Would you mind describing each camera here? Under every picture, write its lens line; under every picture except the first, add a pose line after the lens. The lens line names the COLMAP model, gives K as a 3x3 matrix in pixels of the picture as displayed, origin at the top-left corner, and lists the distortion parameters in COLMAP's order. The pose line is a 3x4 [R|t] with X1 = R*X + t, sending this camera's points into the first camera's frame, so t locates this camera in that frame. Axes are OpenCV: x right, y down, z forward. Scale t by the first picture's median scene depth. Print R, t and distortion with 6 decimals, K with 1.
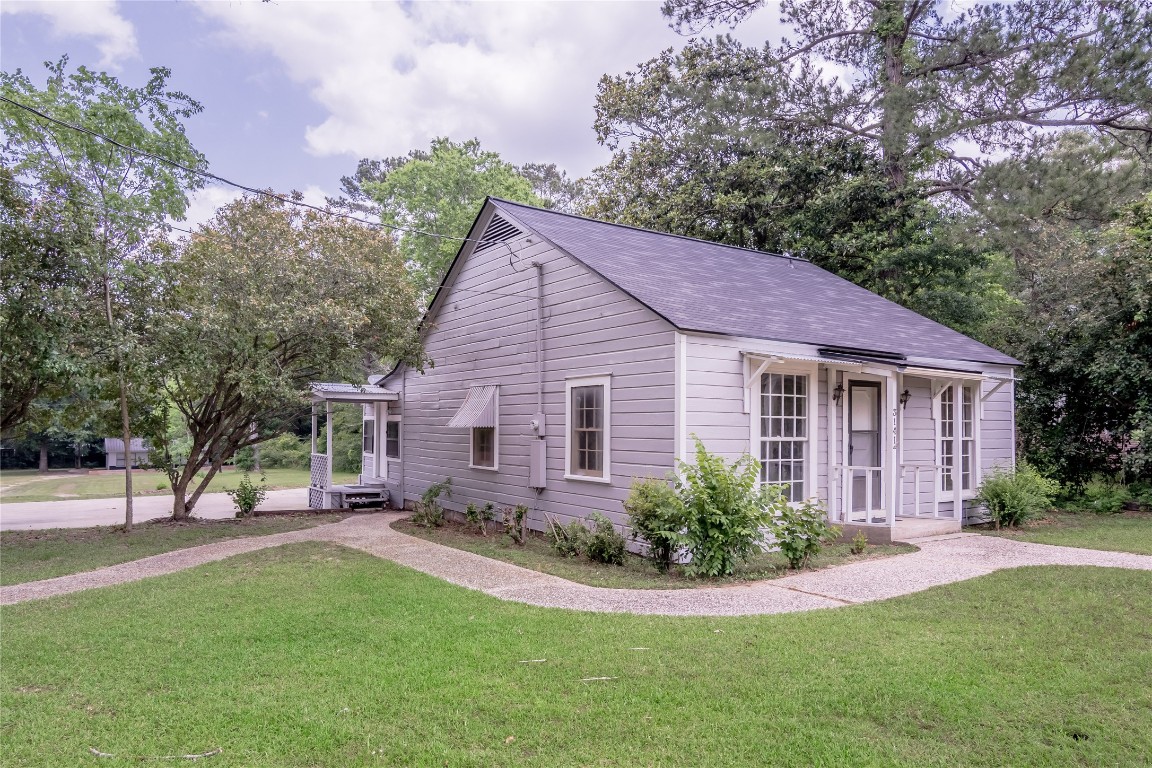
lens RADIAL K [[766.1, 0, 579.5], [0, 766.1, 413.2], [0, 0, 1]] dist [-0.062665, -0.001041]
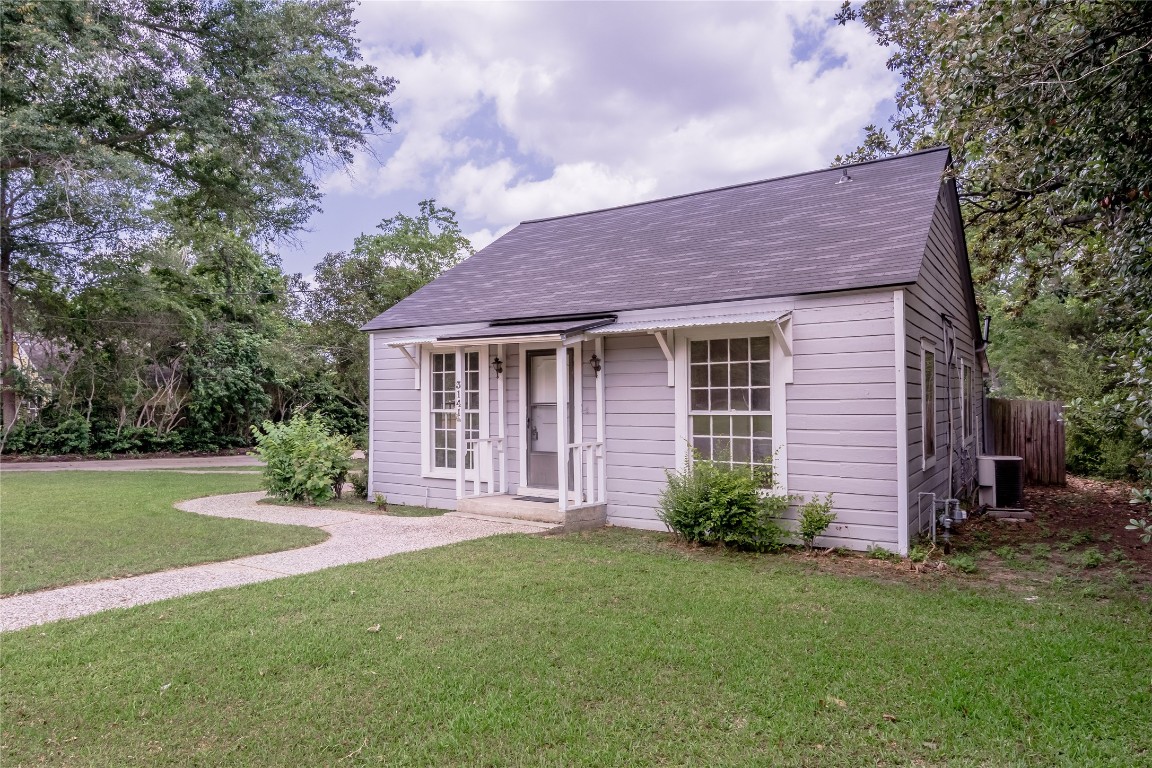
lens RADIAL K [[733.3, 0, 576.0], [0, 733.3, 384.0], [0, 0, 1]] dist [-0.046822, 0.095553]
pose [[0.391122, -0.031590, -0.919797, 1.275979], [0.024357, 0.999416, -0.023967, 0.023198], [0.920017, -0.013030, 0.391663, 0.710111]]
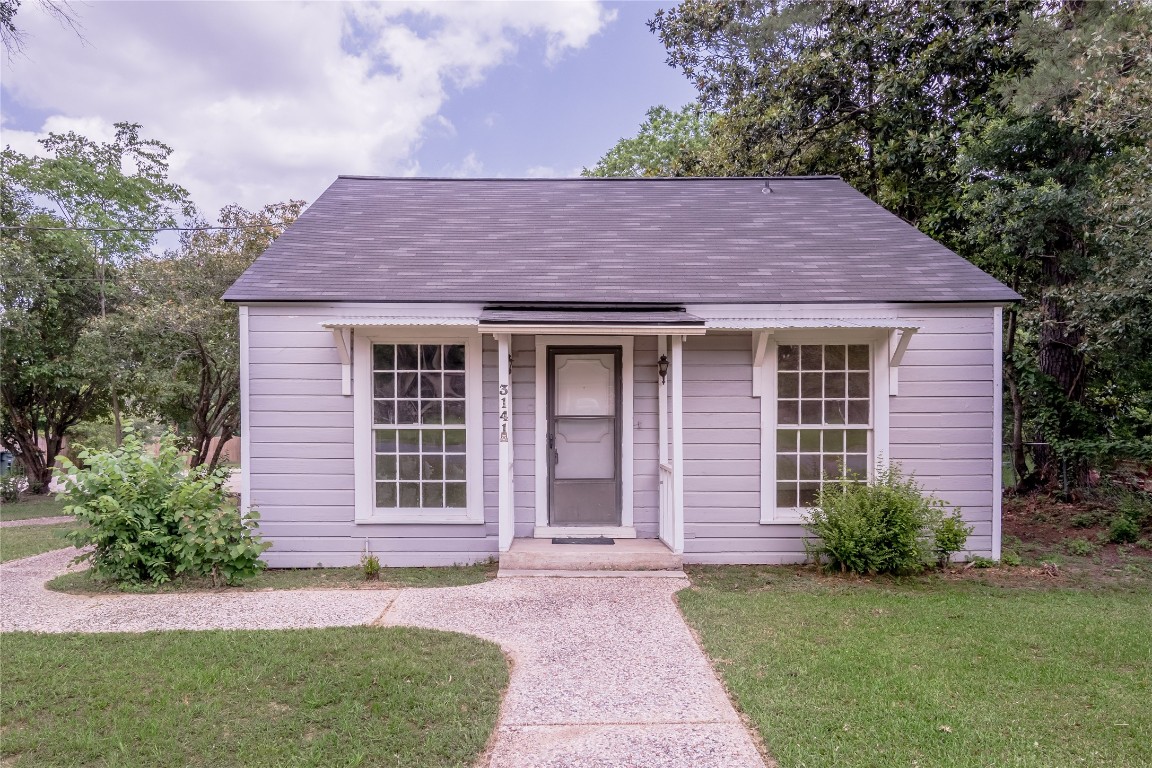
lens RADIAL K [[766.1, 0, 579.5], [0, 766.1, 413.2], [0, 0, 1]] dist [-0.062665, -0.001041]
pose [[0.838061, -0.008236, -0.545514, 0.804656], [0.017177, 0.999789, 0.011295, 0.013422], [0.545306, -0.018837, 0.838026, 0.409051]]
